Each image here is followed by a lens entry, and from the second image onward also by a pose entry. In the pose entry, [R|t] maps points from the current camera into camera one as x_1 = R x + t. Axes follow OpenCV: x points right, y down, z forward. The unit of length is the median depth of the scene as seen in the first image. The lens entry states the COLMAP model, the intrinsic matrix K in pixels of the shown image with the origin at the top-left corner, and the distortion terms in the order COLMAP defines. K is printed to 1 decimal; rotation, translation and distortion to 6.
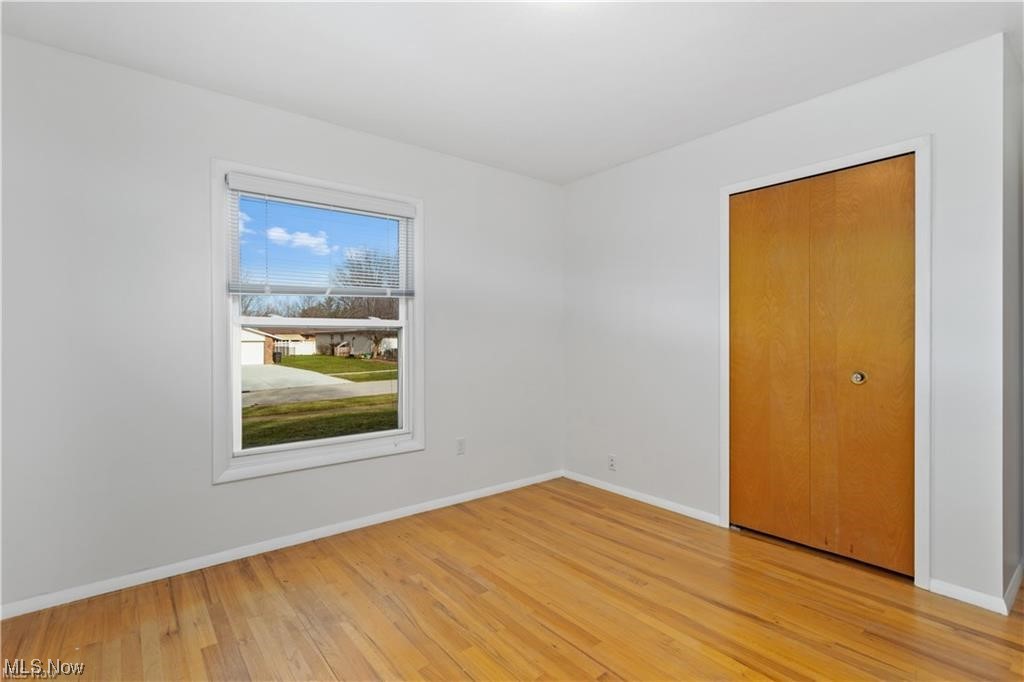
lens RADIAL K [[492.2, 0, 509.4], [0, 492.2, 339.4], [0, 0, 1]] dist [-0.003060, 0.000160]
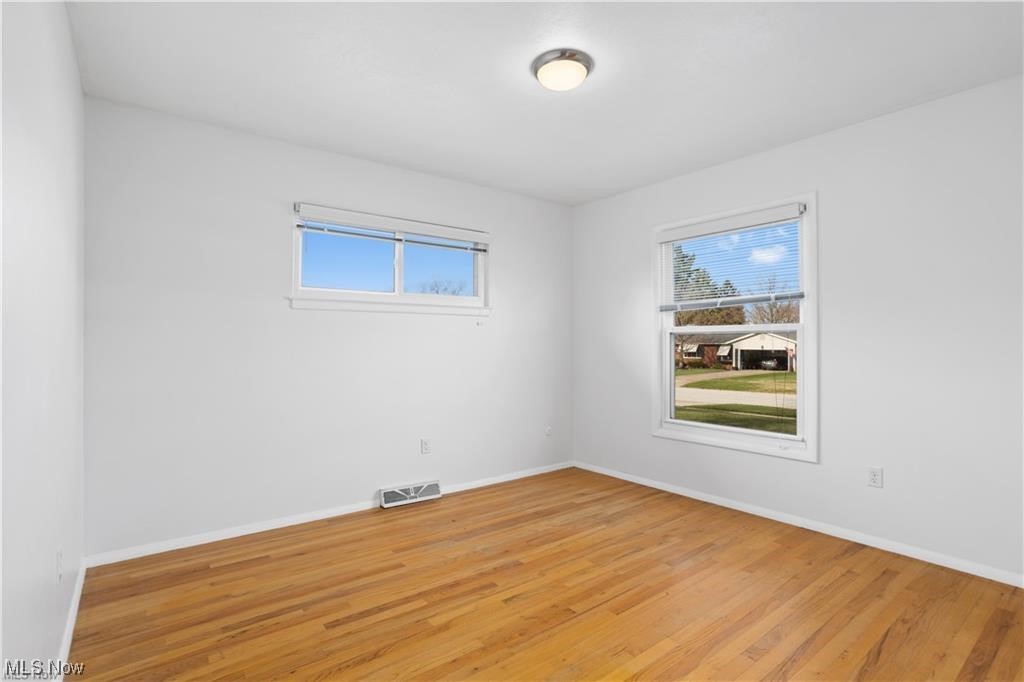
lens RADIAL K [[492.2, 0, 510.0], [0, 492.2, 340.4], [0, 0, 1]] dist [-0.003060, 0.000160]
pose [[-0.010806, 0.004447, -0.999932, 0.768327], [0.000516, 0.999990, 0.004442, -0.011041], [0.999941, -0.000468, -0.010808, 0.449200]]
